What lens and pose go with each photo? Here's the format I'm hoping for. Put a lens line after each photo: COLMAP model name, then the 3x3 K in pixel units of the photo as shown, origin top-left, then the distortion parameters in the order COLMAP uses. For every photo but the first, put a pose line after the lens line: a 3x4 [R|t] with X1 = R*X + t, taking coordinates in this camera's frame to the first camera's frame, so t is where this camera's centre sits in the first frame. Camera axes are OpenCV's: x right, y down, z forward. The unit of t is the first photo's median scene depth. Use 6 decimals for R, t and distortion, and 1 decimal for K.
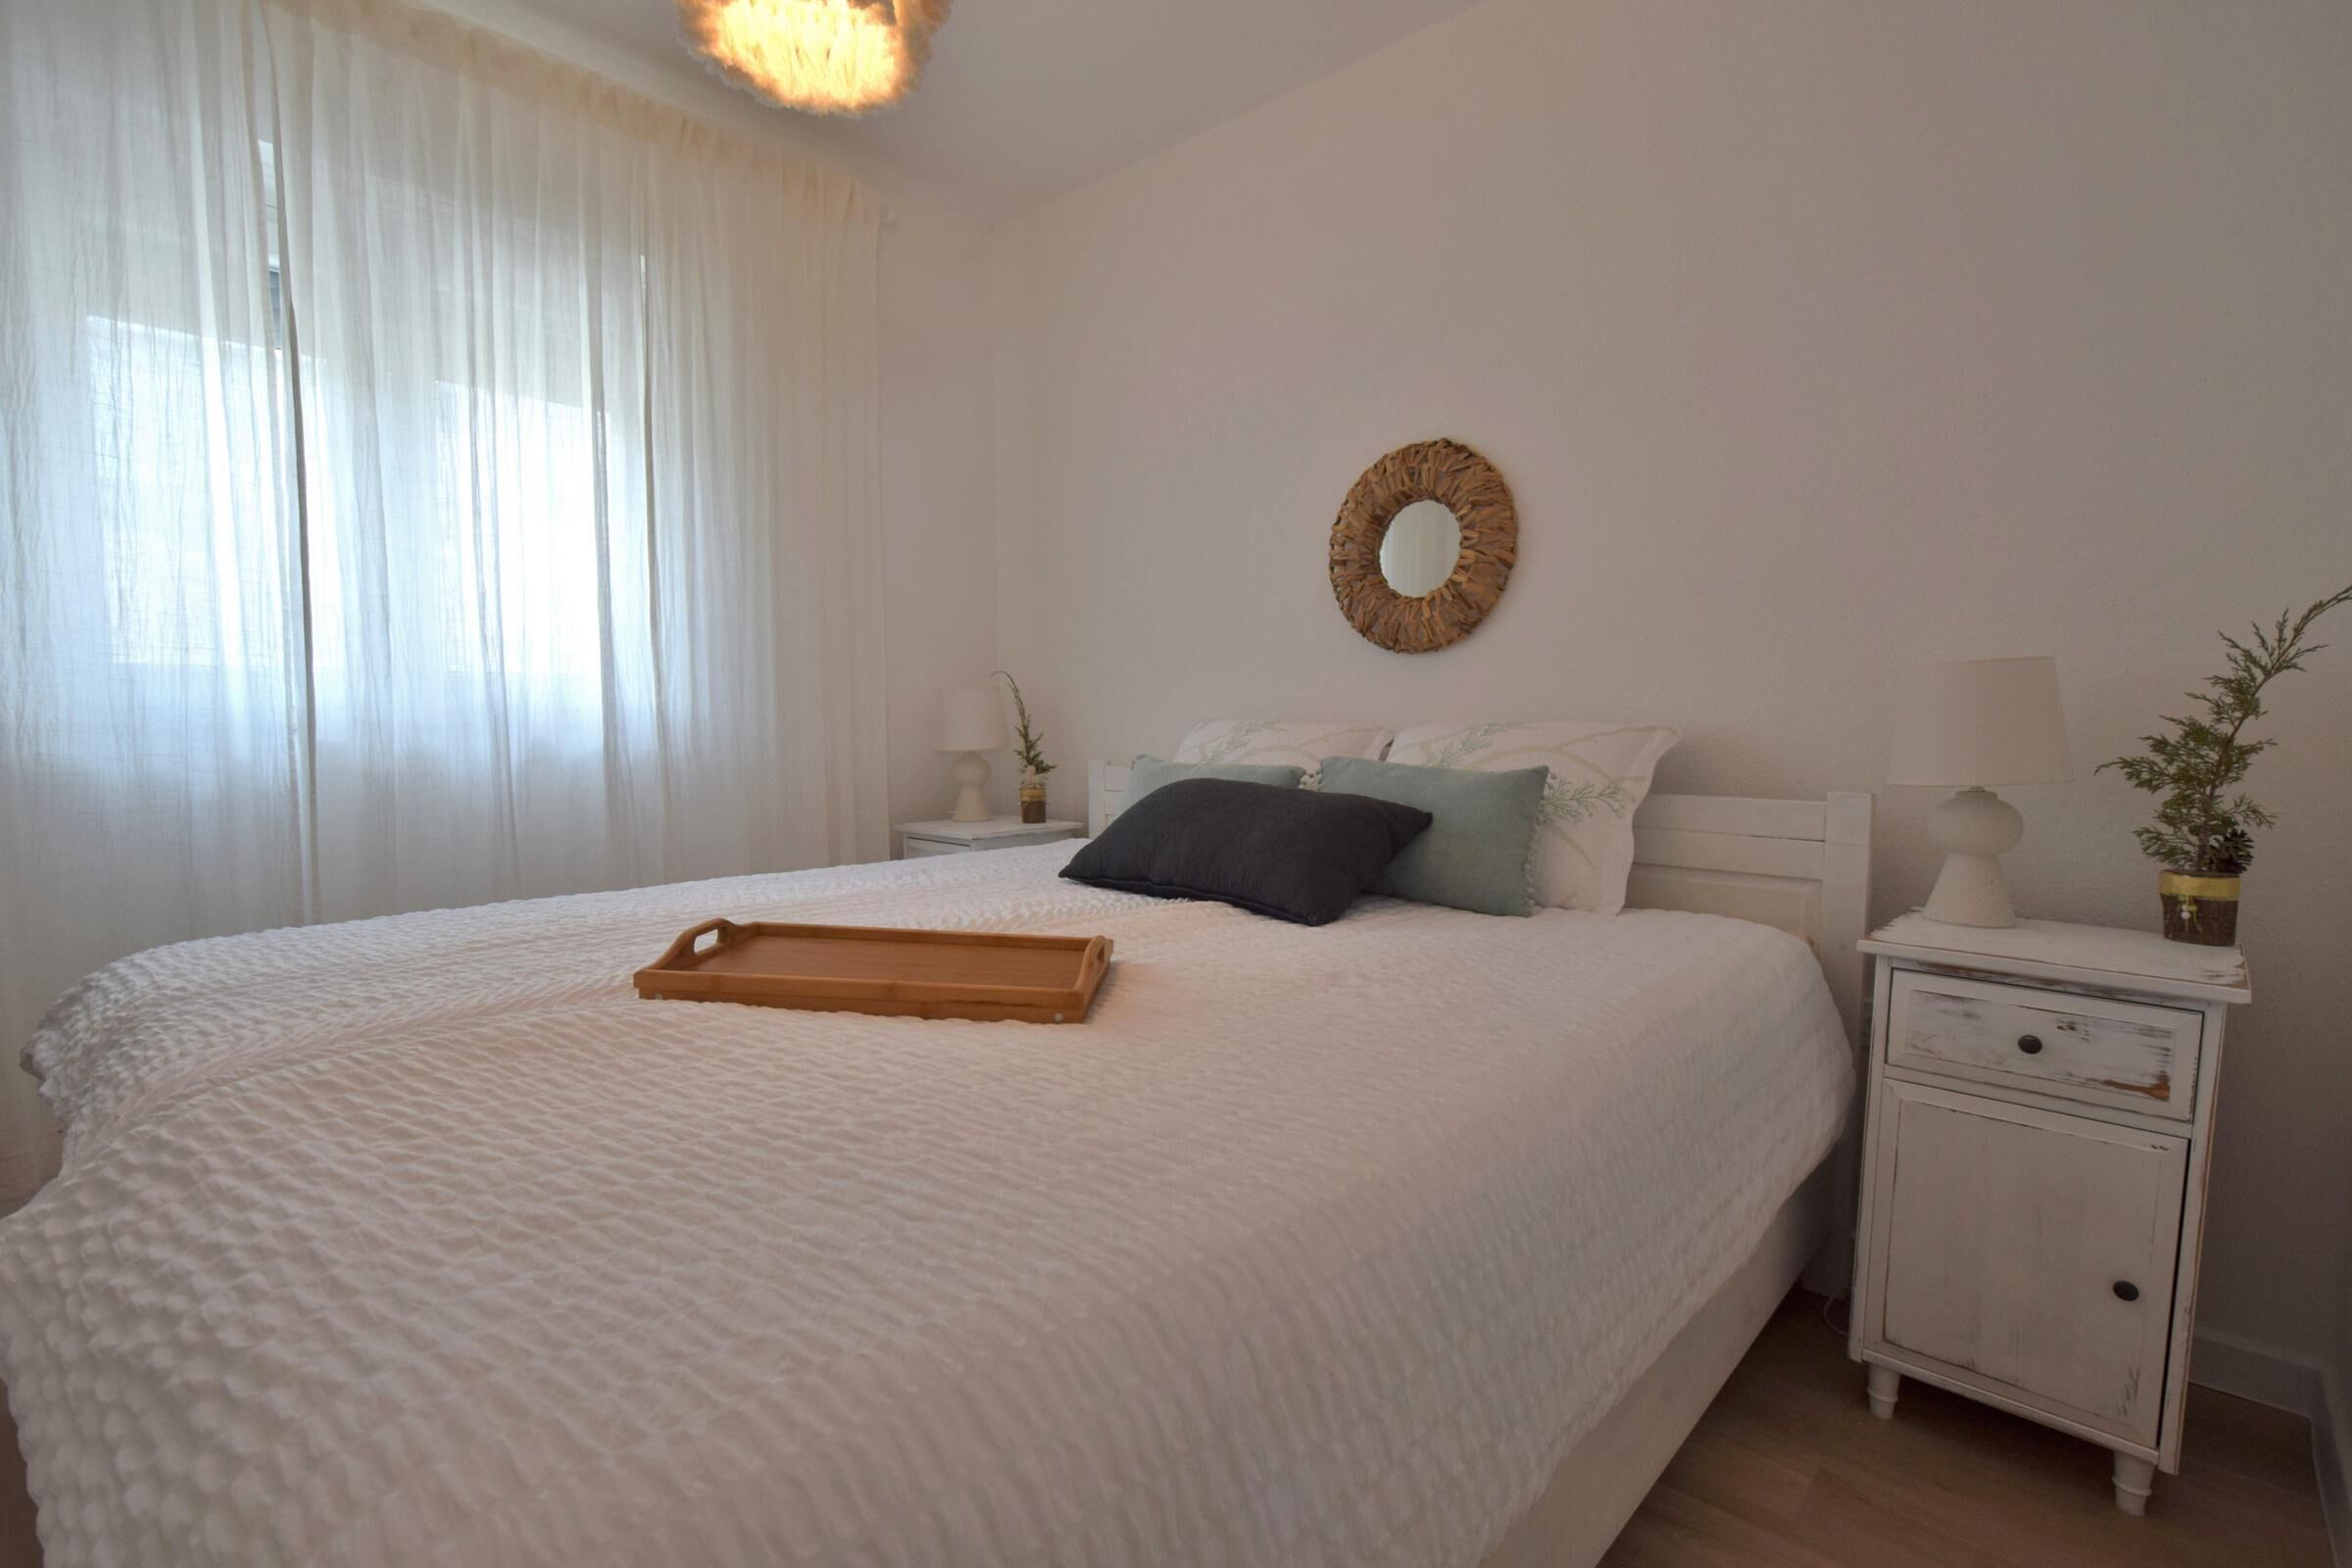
lens RADIAL K [[1034.8, 0, 1182.8], [0, 1034.8, 793.0], [0, 0, 1]] dist [0.002089, -0.005463]
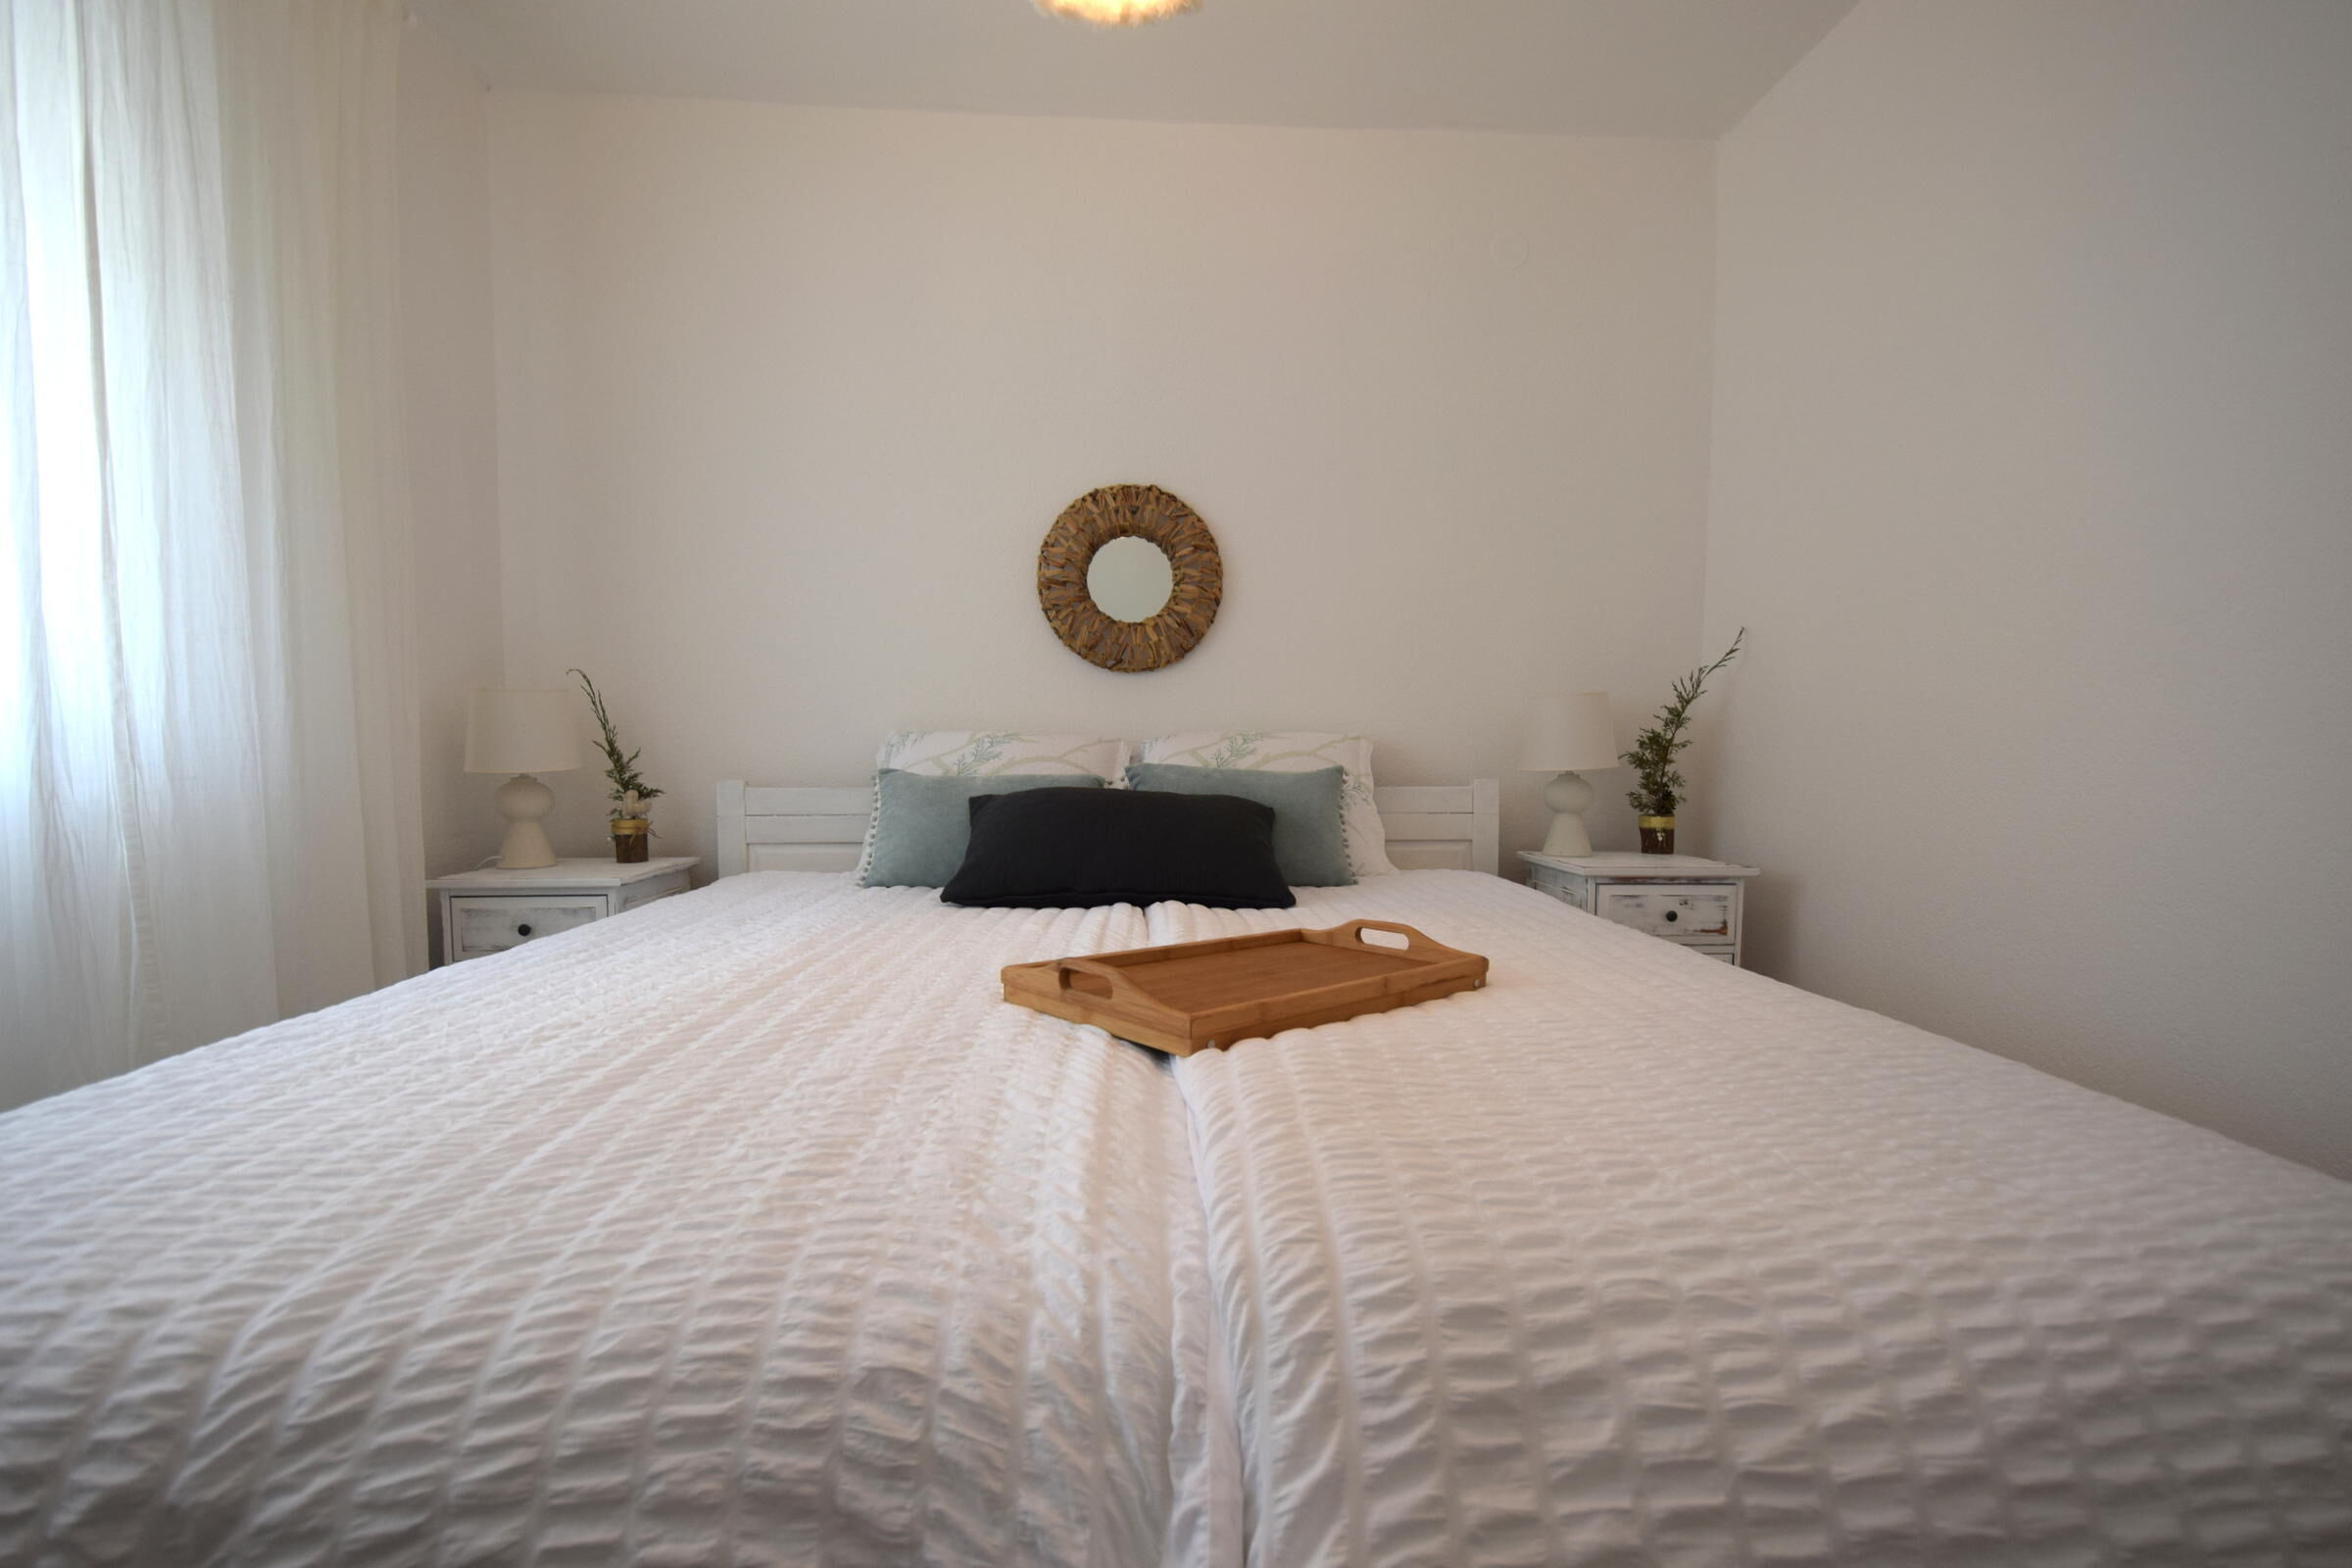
lens RADIAL K [[987.0, 0, 1175.5], [0, 987.0, 800.4], [0, 0, 1]] dist [-0.006265, -0.000152]
pose [[0.716192, -0.039642, 0.696777, -0.518686], [0.052417, 0.998621, 0.002938, 0.001852], [-0.695932, 0.034418, 0.717282, 0.226631]]
